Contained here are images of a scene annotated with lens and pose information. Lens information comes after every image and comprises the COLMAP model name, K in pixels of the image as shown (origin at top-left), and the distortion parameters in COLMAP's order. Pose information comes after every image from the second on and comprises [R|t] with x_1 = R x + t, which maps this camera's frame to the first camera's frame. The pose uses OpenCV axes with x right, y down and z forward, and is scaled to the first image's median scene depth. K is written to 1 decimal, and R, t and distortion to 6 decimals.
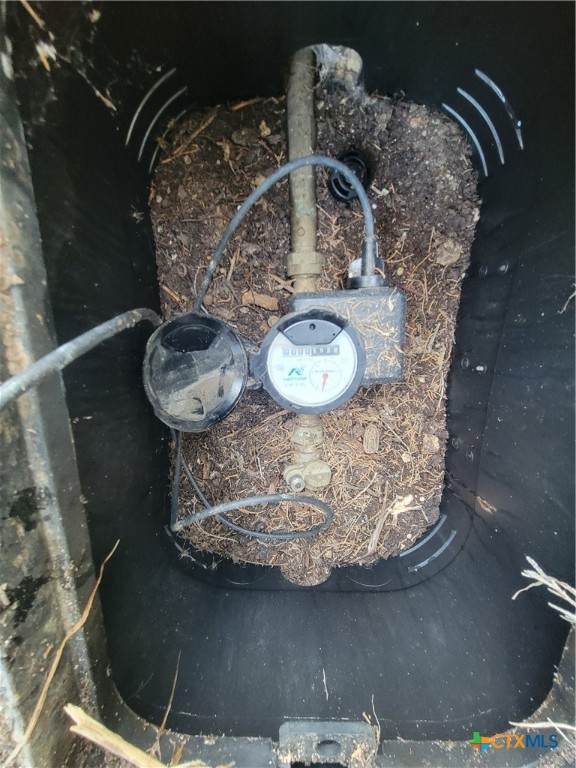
lens RADIAL K [[307.1, 0, 285.3], [0, 307.1, 385.7], [0, 0, 1]] dist [-0.001544, -0.000134]
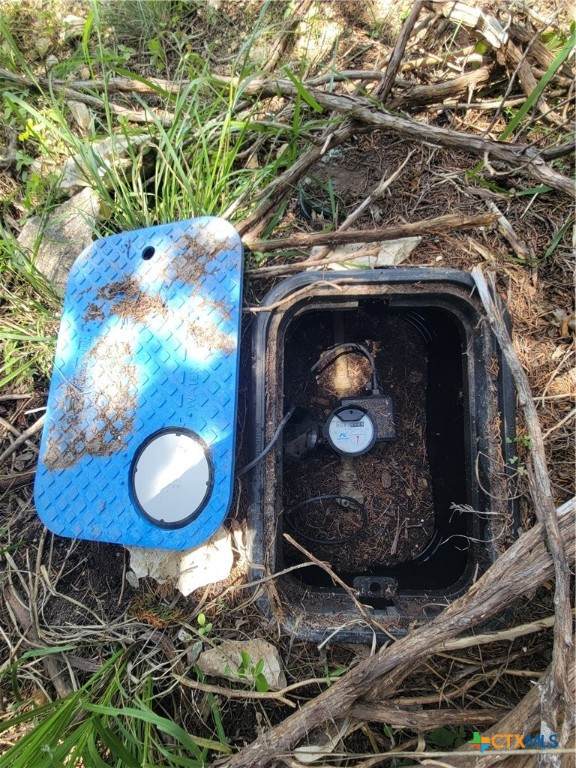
lens RADIAL K [[307.1, 0, 287.6], [0, 307.1, 382.7], [0, 0, 1]] dist [-0.001544, -0.000134]
pose [[0.999334, -0.007367, -0.035744, -0.219808], [-0.004906, 0.943405, -0.331608, 0.260184], [0.036164, 0.331562, 0.942740, -0.882427]]
